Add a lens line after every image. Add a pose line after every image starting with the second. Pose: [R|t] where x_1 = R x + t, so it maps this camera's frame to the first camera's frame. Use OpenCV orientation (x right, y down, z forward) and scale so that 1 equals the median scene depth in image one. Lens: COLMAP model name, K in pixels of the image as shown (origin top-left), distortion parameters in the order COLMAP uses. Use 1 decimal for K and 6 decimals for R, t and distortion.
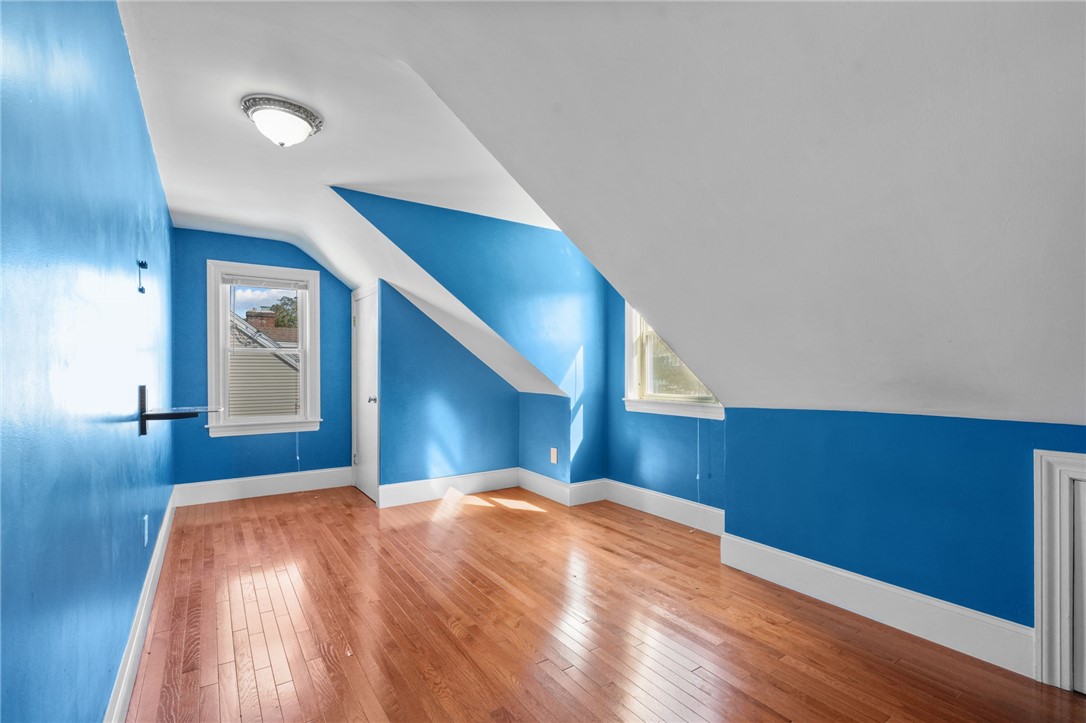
lens RADIAL K [[508.2, 0, 538.8], [0, 508.2, 375.9], [0, 0, 1]] dist [-0.057853, 0.026268]
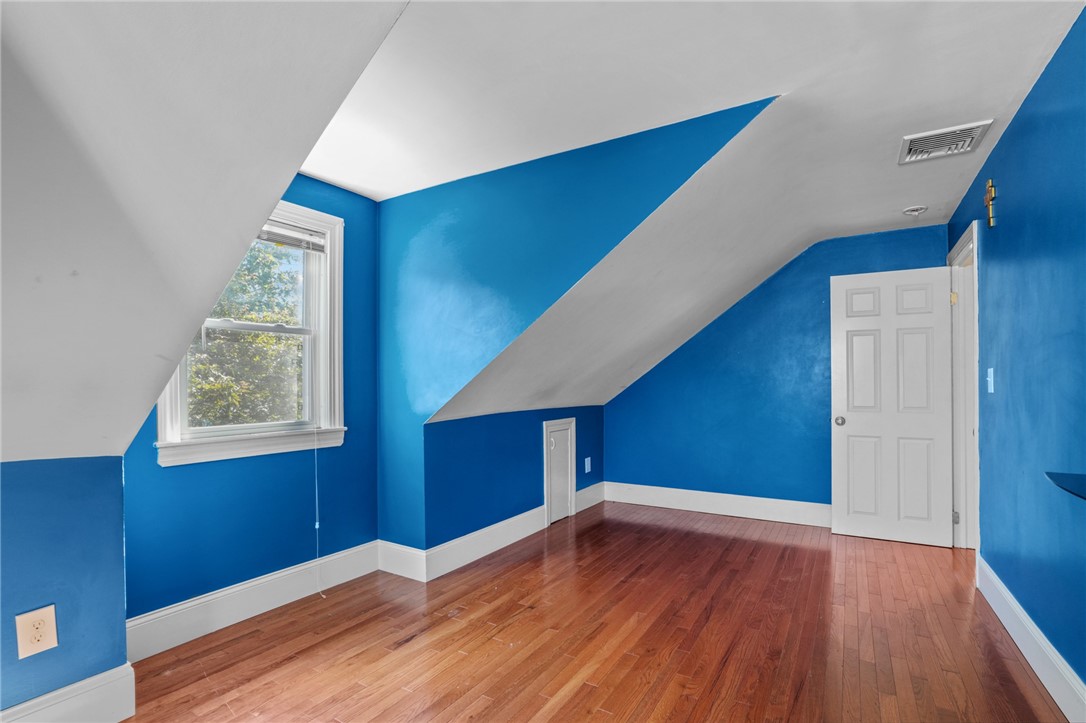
lens RADIAL K [[508.2, 0, 538.8], [0, 508.2, 375.9], [0, 0, 1]] dist [-0.057853, 0.026268]
pose [[-0.432718, 0.018701, 0.901335, -0.529613], [0.005295, 0.999820, -0.018202, -0.013626], [-0.901514, -0.003104, -0.432740, 1.023077]]
